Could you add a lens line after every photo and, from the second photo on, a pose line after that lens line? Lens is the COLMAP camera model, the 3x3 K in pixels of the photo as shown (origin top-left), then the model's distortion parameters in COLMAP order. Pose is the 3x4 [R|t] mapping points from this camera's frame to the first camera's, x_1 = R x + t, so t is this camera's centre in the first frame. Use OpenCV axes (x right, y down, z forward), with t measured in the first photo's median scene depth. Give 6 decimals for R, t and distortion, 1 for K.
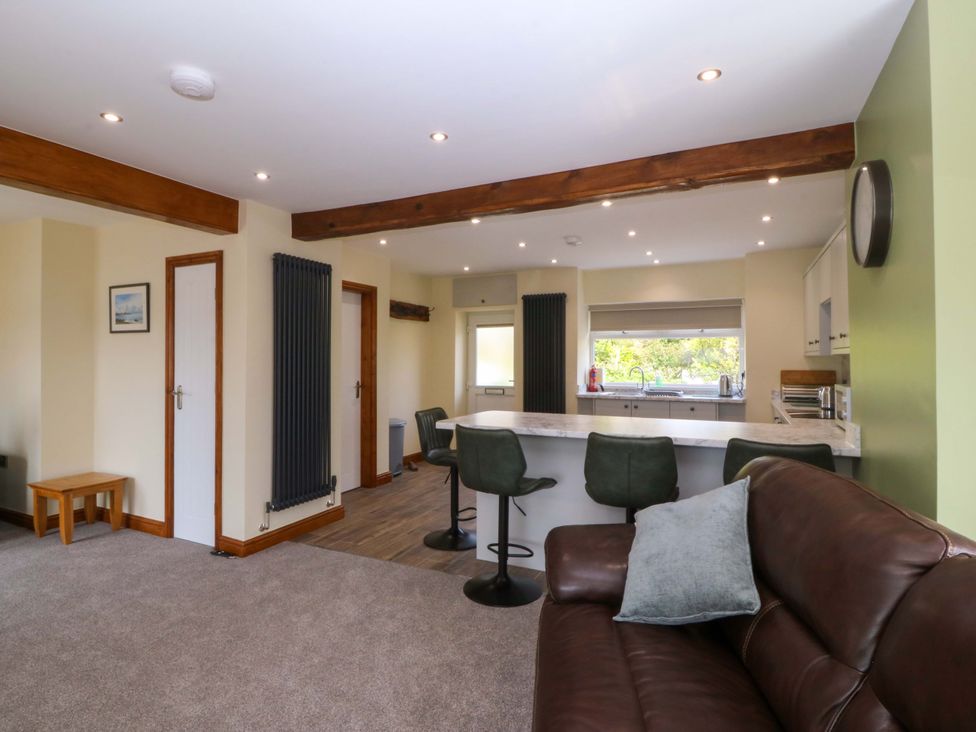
lens RADIAL K [[526.5, 0, 485.8], [0, 526.5, 354.2], [0, 0, 1]] dist [0.010729, -0.019964]
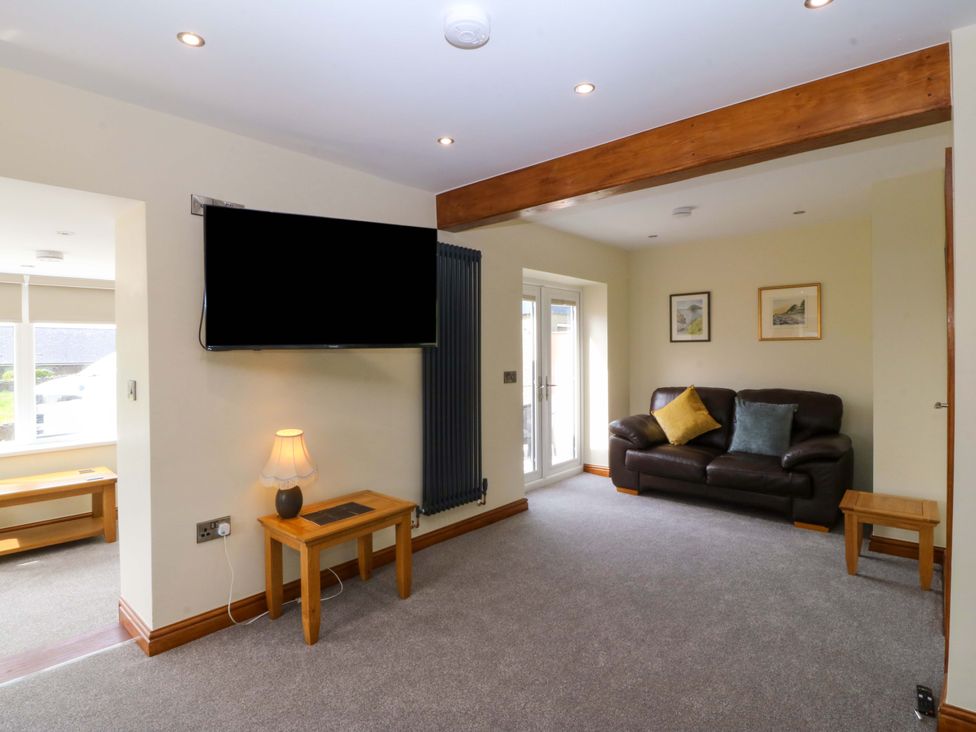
lens RADIAL K [[507.5, 0, 486.7], [0, 507.5, 354.0], [0, 0, 1]] dist [0.002156, -0.014062]
pose [[-0.268885, 0.009517, -0.963125, 0.100308], [0.014162, 0.999882, 0.005927, 0.002237], [0.963068, -0.012046, -0.268988, 0.556118]]
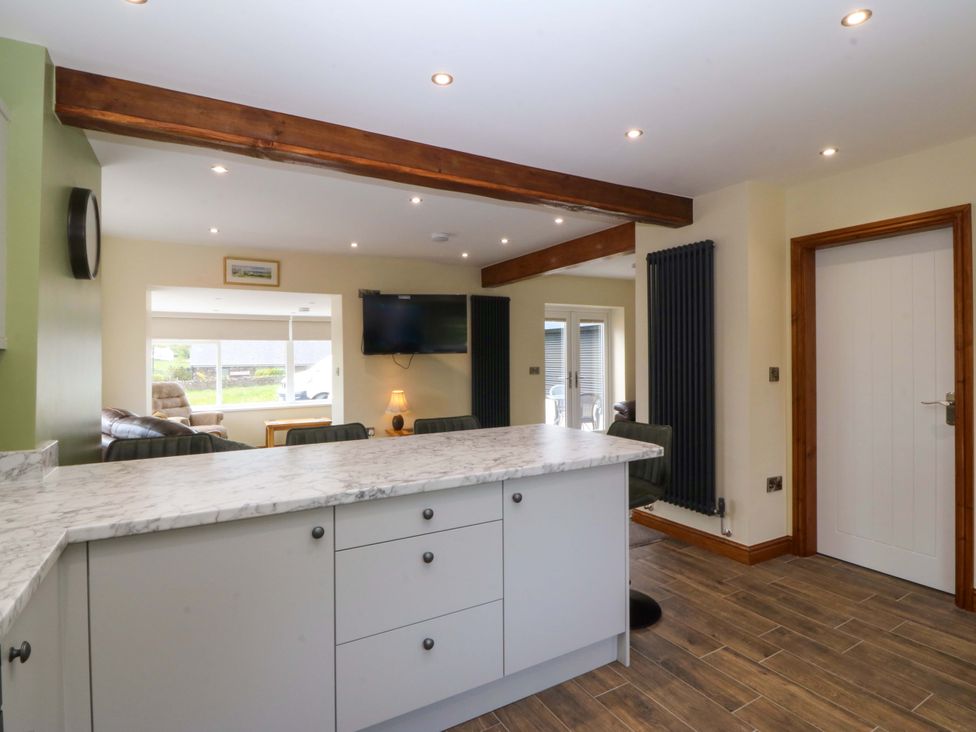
lens RADIAL K [[507.5, 0, 486.7], [0, 507.5, 354.0], [0, 0, 1]] dist [0.002156, -0.014062]
pose [[-0.568435, 0.003125, -0.822722, 0.524251], [0.015802, 0.999850, -0.007120, 0.009572], [0.822576, -0.017048, -0.568399, 1.088115]]
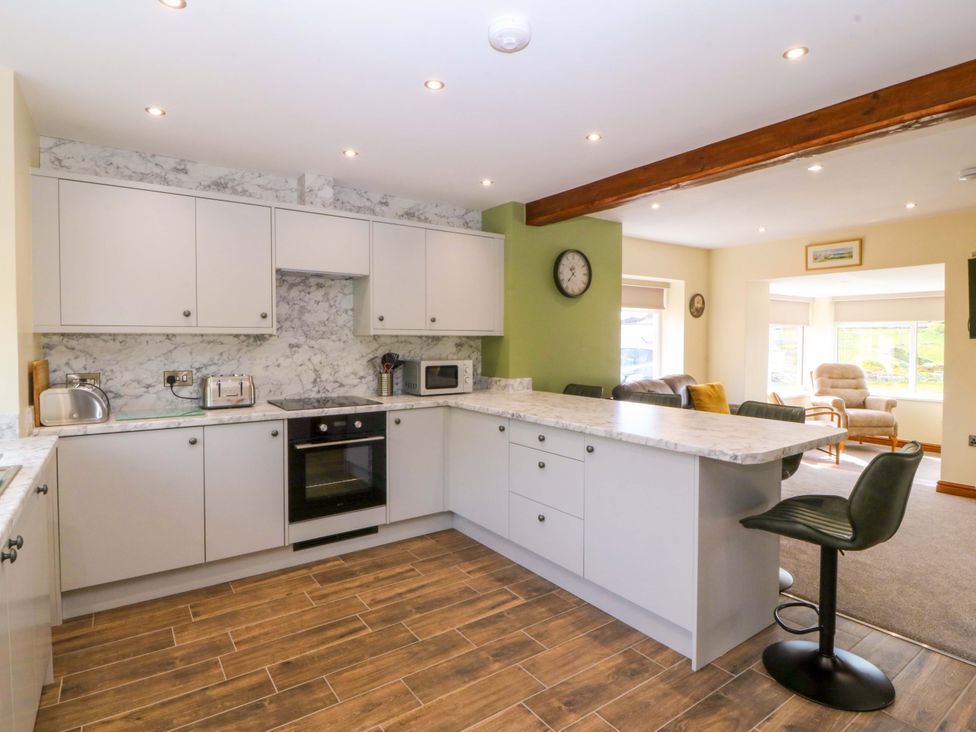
lens RADIAL K [[526.5, 0, 485.8], [0, 526.5, 354.2], [0, 0, 1]] dist [0.010729, -0.019964]
pose [[-0.873088, -0.015836, 0.487306, -0.010623], [-0.006610, 0.999765, 0.020646, 0.012206], [-0.487519, 0.014805, -0.872987, 1.420178]]
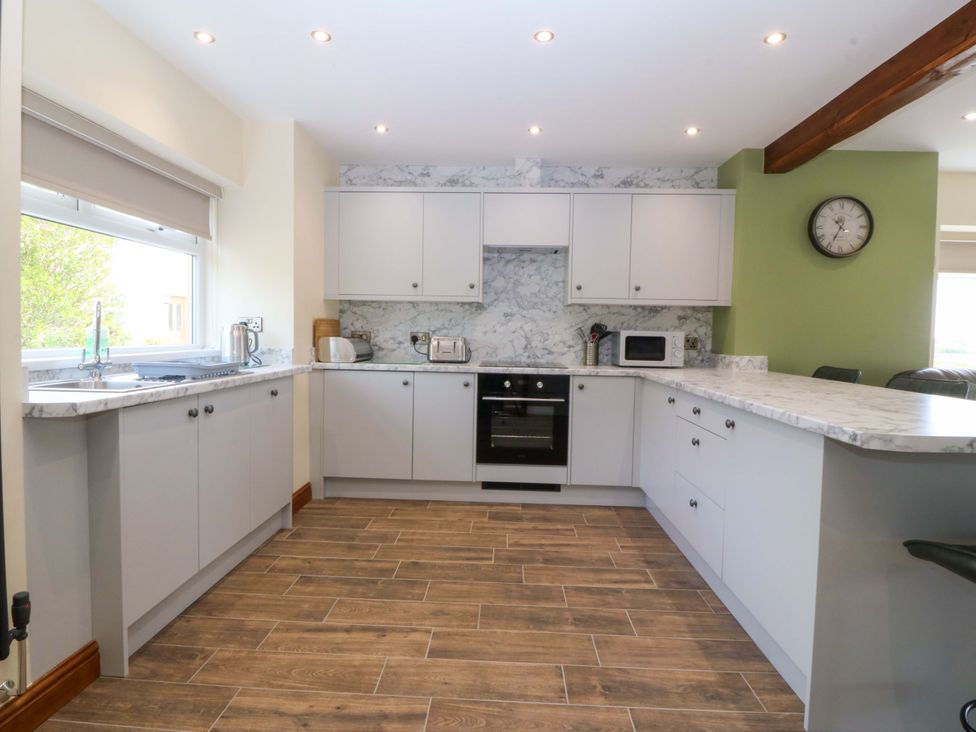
lens RADIAL K [[507.5, 0, 486.7], [0, 507.5, 354.0], [0, 0, 1]] dist [0.002156, -0.014062]
pose [[-0.397137, -0.045912, 0.916610, -0.154685], [-0.027400, 0.998896, 0.038162, 0.053053], [-0.917350, -0.009959, -0.397956, 1.243987]]
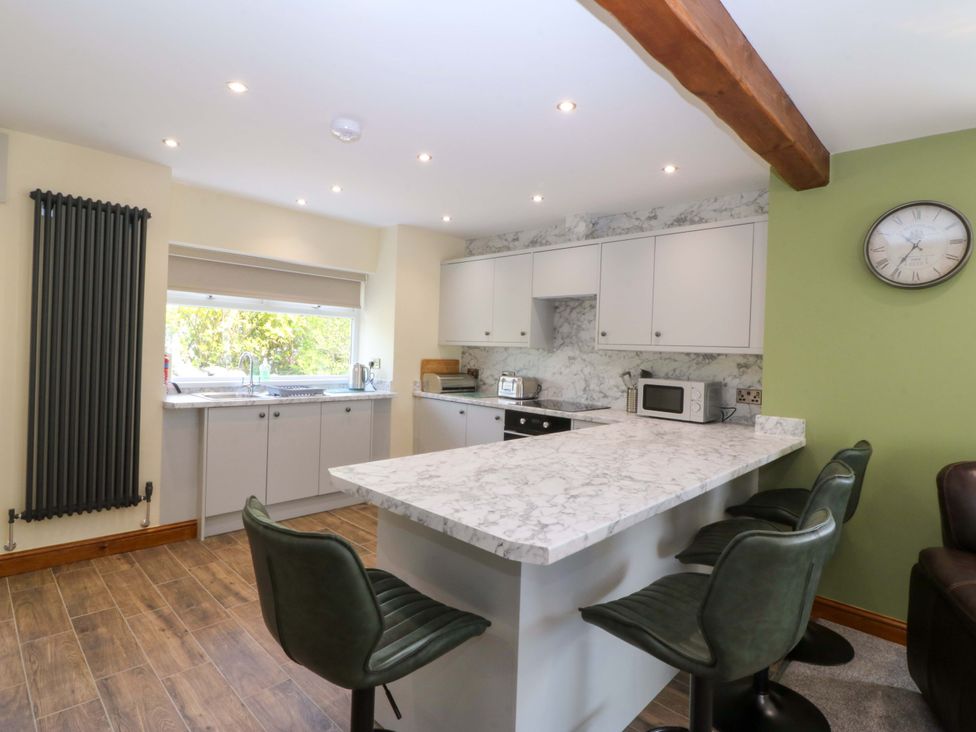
lens RADIAL K [[507.5, 0, 486.7], [0, 507.5, 354.0], [0, 0, 1]] dist [0.002156, -0.014062]
pose [[0.308895, 0.002931, 0.951092, -0.306237], [-0.045027, 0.998919, 0.011546, 0.006443], [-0.950030, -0.046391, 0.308693, 0.722611]]
